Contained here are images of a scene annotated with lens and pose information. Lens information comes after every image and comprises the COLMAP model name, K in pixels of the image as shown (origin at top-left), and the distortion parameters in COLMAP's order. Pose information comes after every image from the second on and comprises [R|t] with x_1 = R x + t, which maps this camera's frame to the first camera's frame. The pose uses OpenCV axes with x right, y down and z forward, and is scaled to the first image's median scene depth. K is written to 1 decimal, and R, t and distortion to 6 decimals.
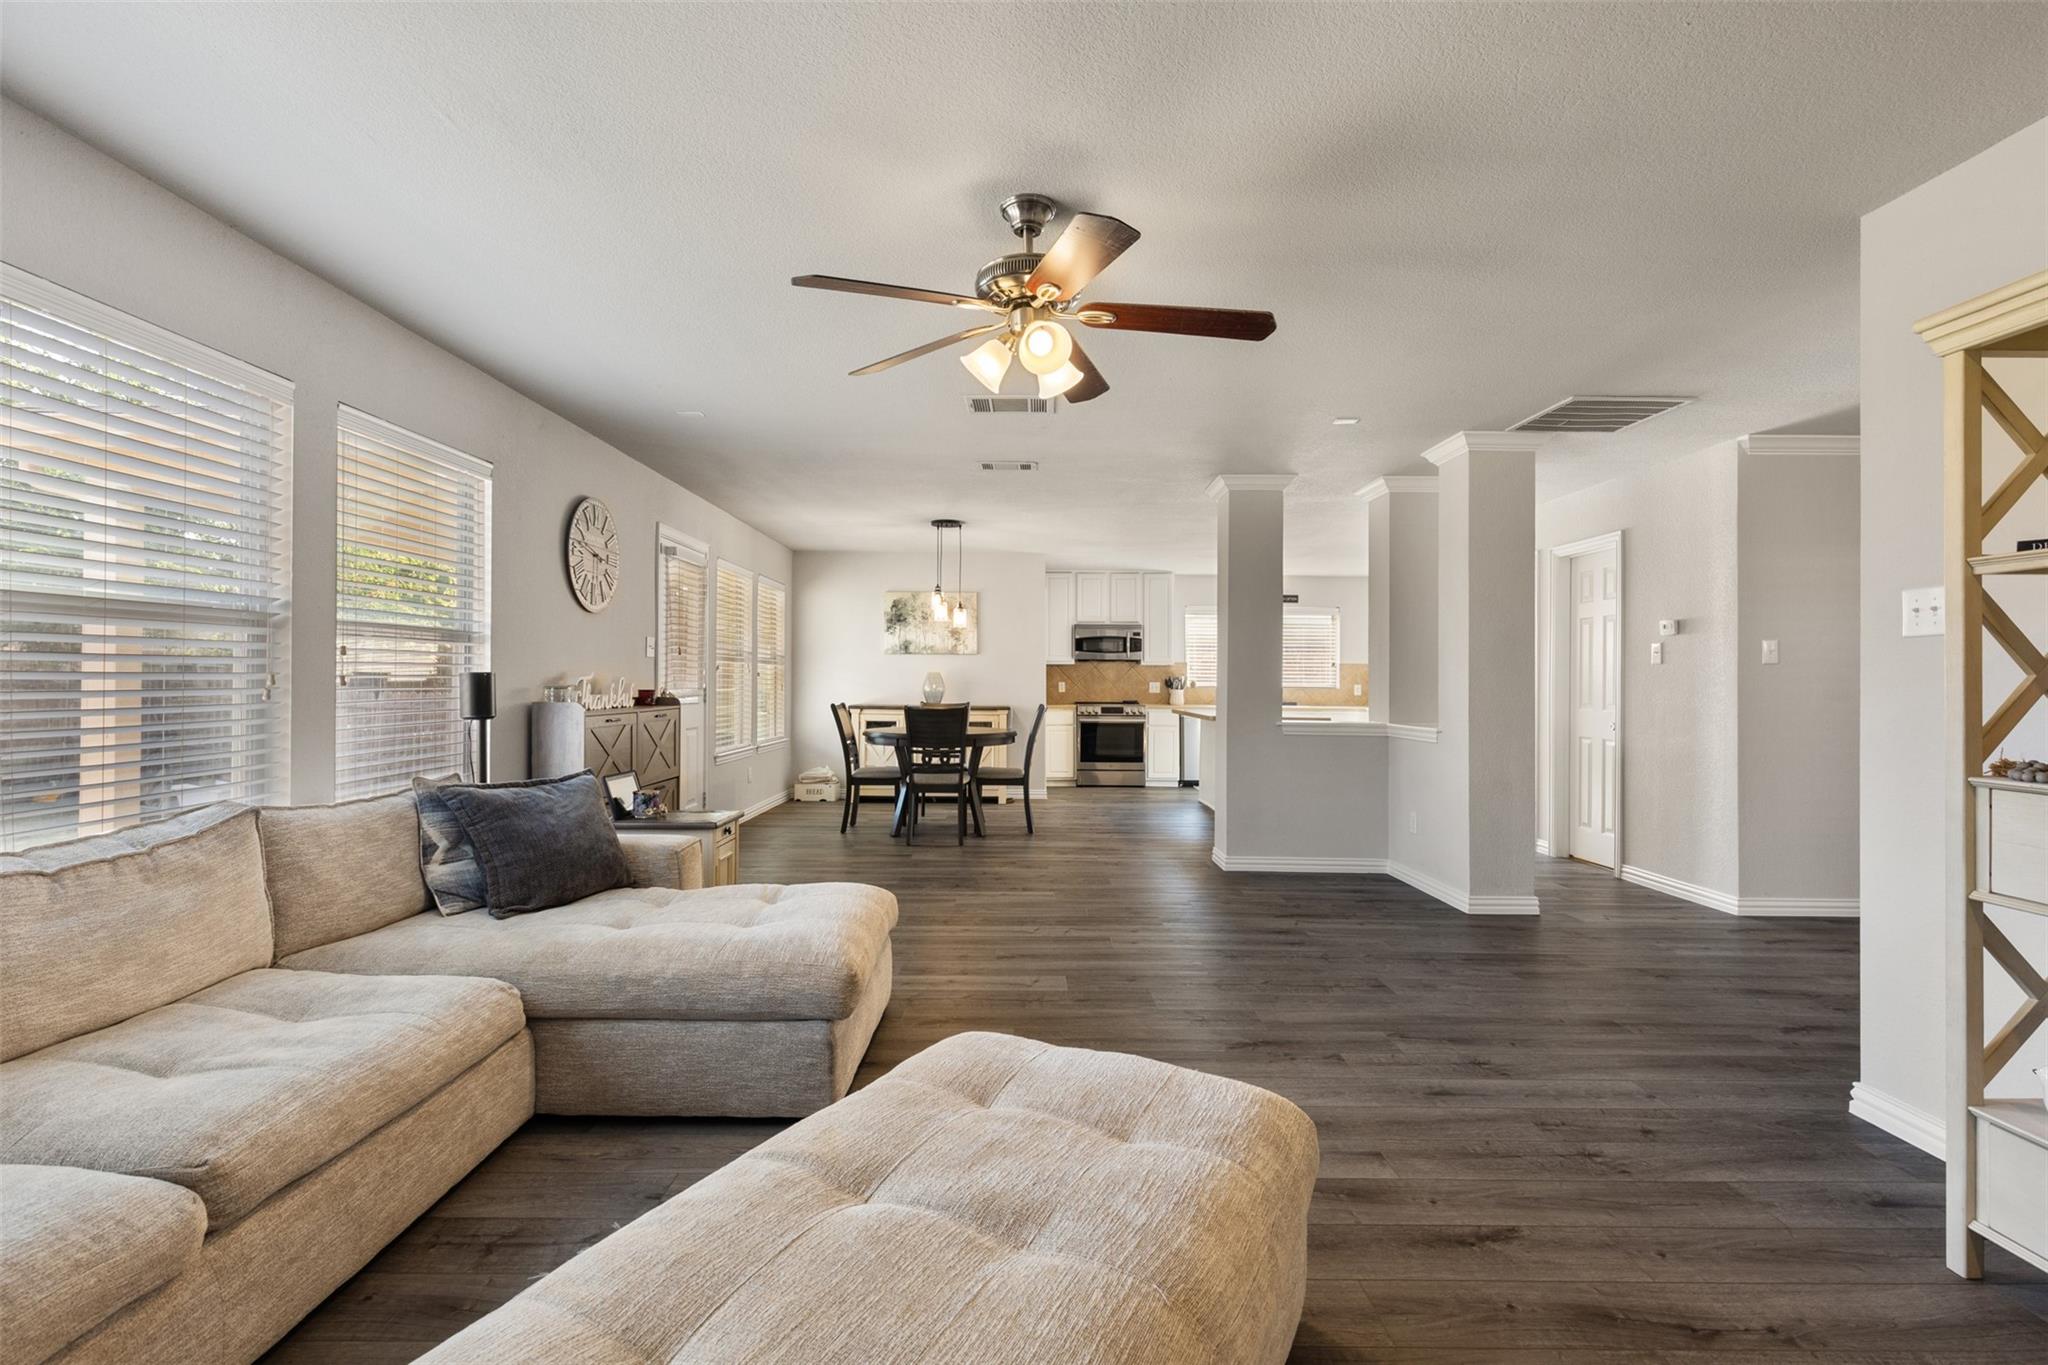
lens RADIAL K [[933.4, 0, 1022.3], [0, 933.4, 678.0], [0, 0, 1]] dist [0.002930, 0.000094]
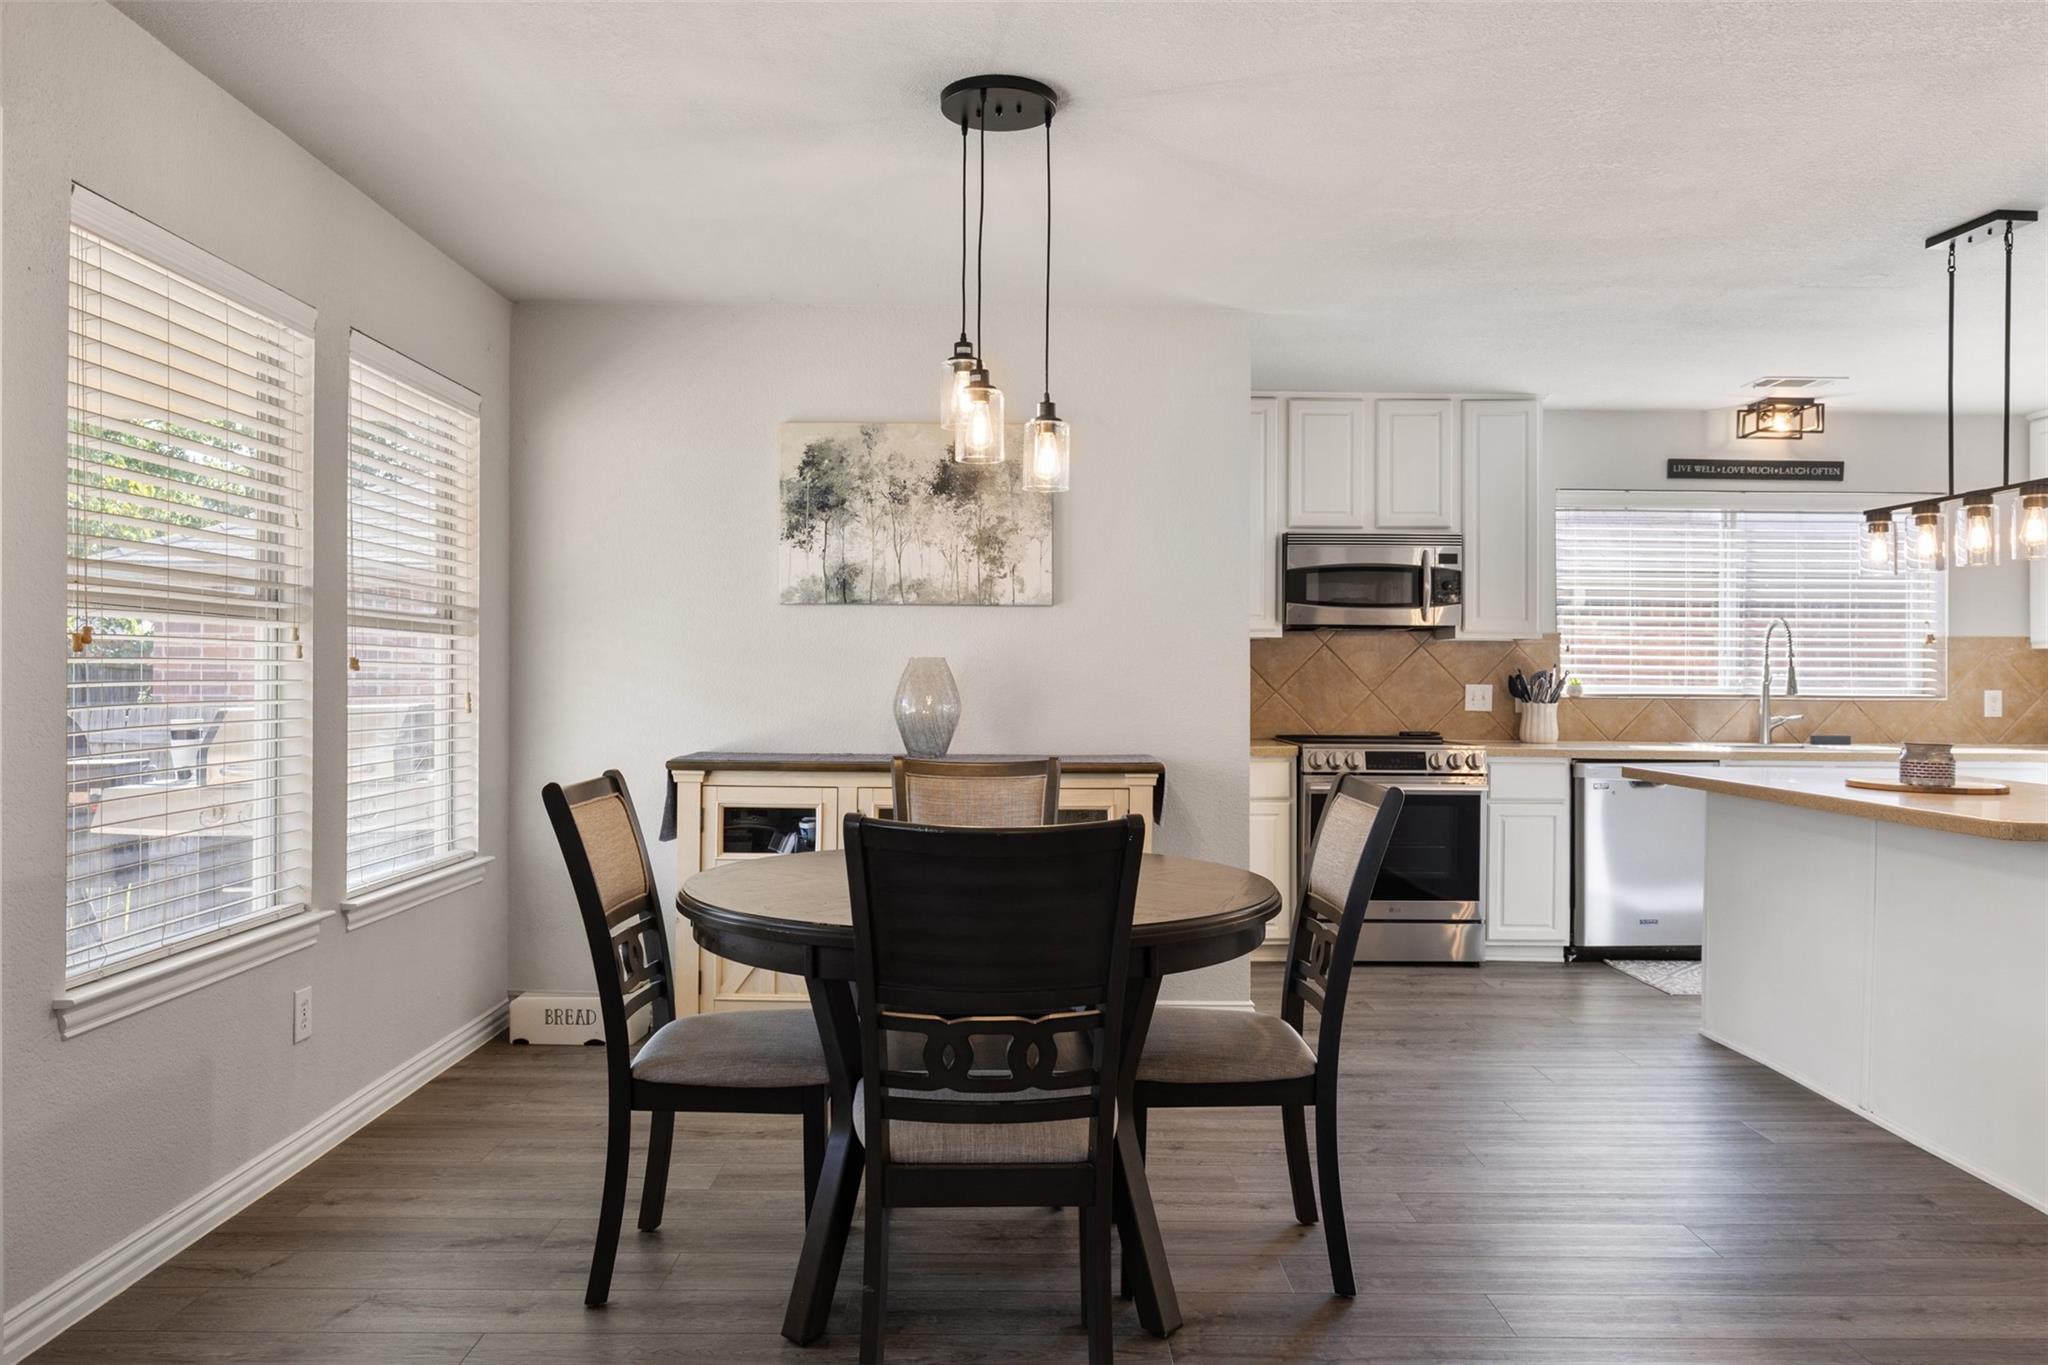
lens RADIAL K [[1432.8, 0, 1027.6], [0, 1432.8, 680.0], [0, 0, 1]] dist [-0.003218, 0.000288]
pose [[0.999963, 0.000643, 0.008540, -0.055696], [-0.000716, 0.999964, 0.008466, -0.002339], [-0.008534, -0.008472, 0.999928, 0.428376]]
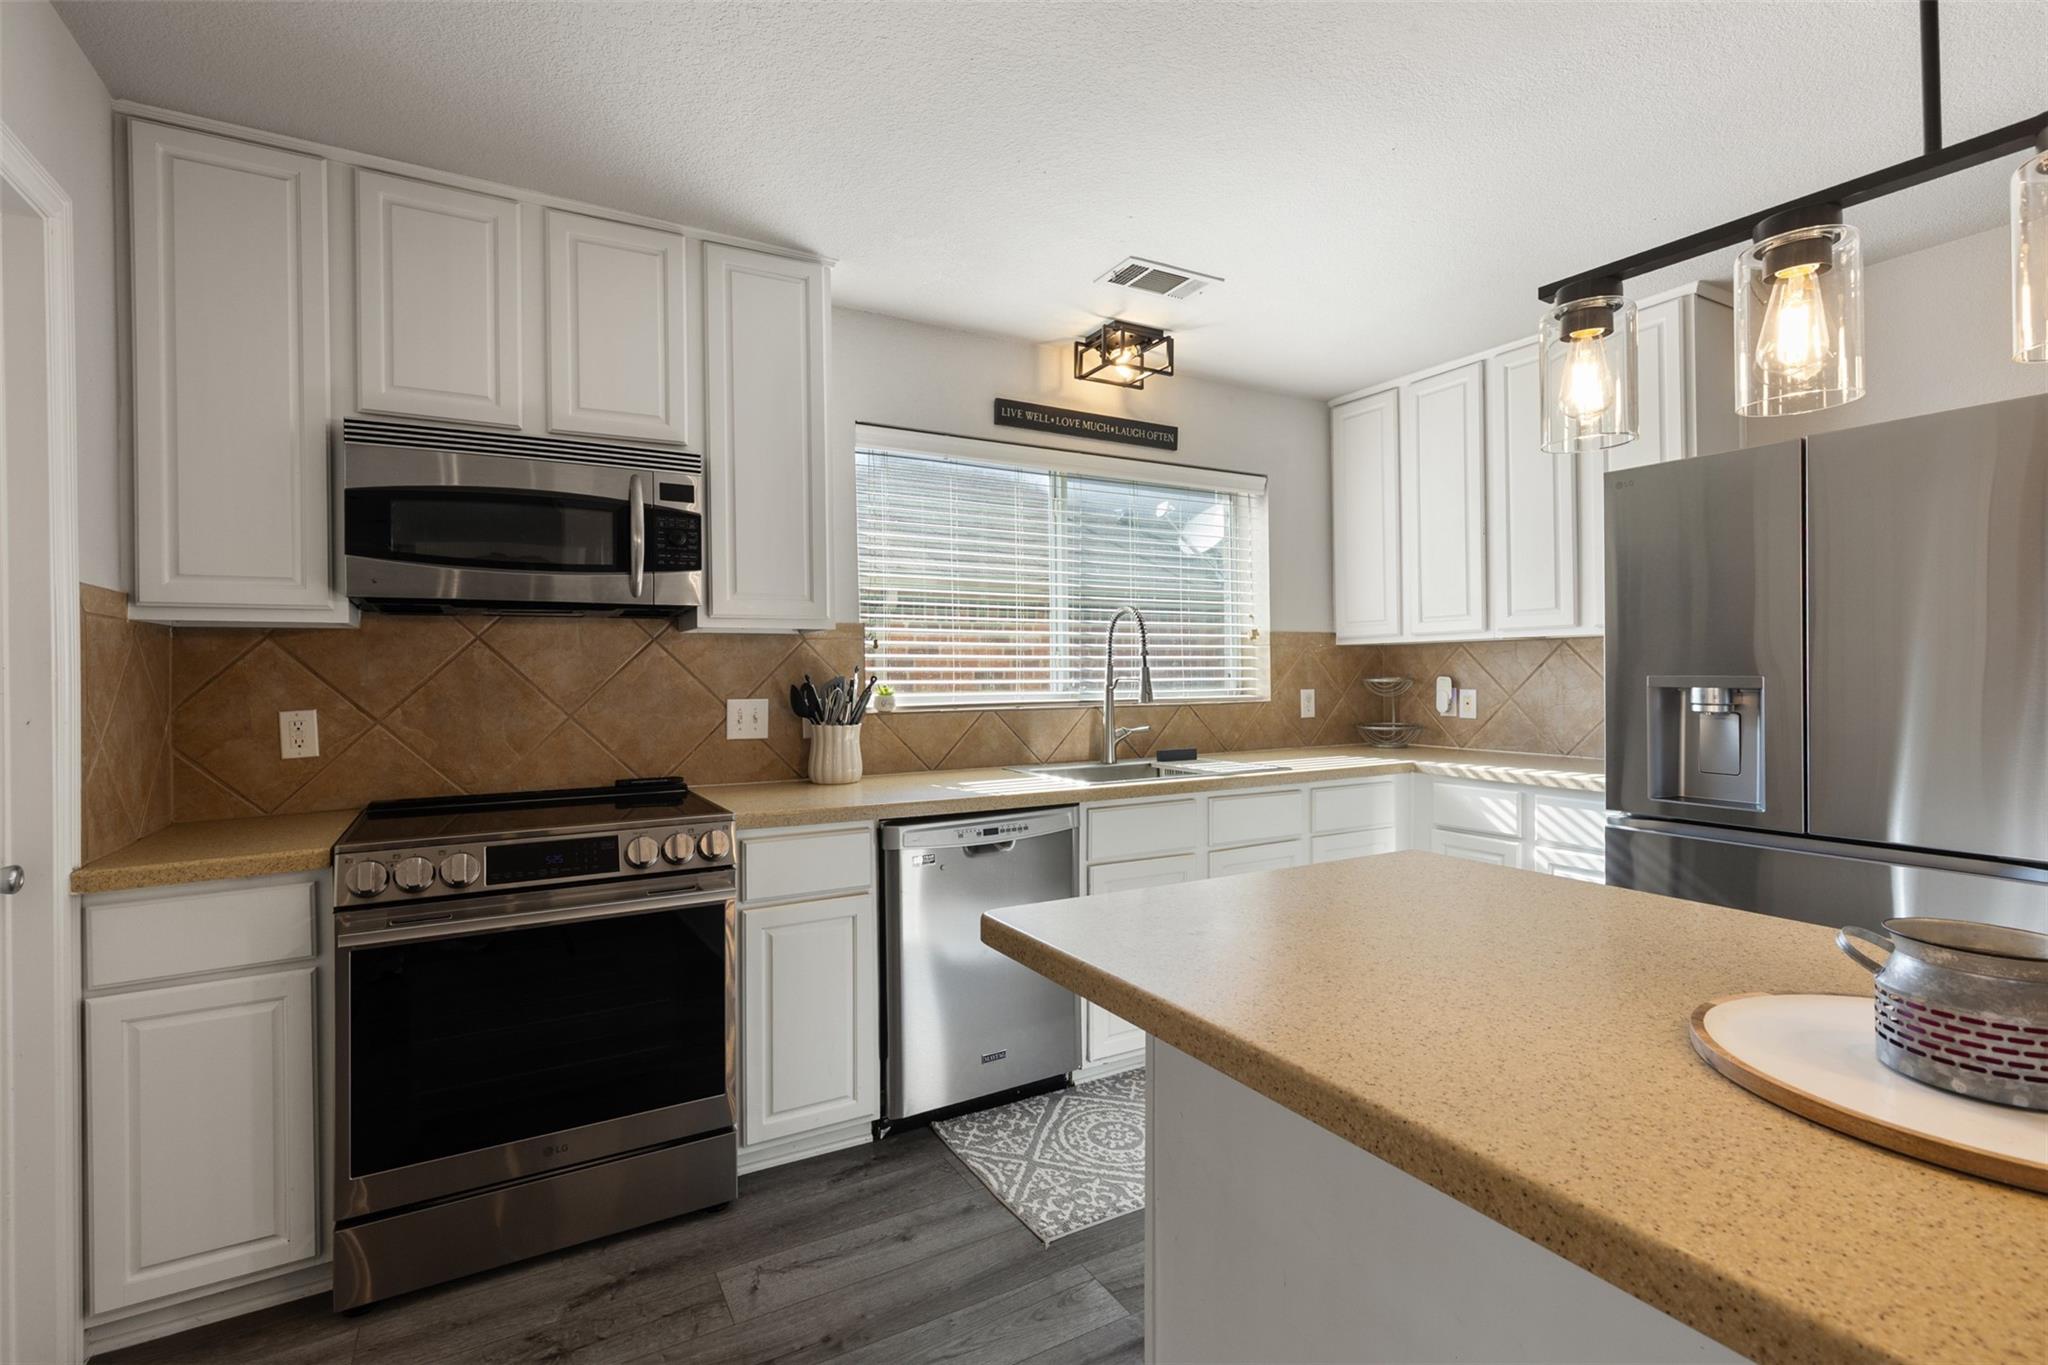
lens RADIAL K [[933.4, 0, 1026.8], [0, 933.4, 665.2], [0, 0, 1]] dist [0.002930, 0.000094]
pose [[0.869601, -0.010718, 0.493638, 0.086261], [0.010754, 0.999938, 0.002766, -0.004996], [-0.493637, 0.002903, 0.869663, 0.783142]]
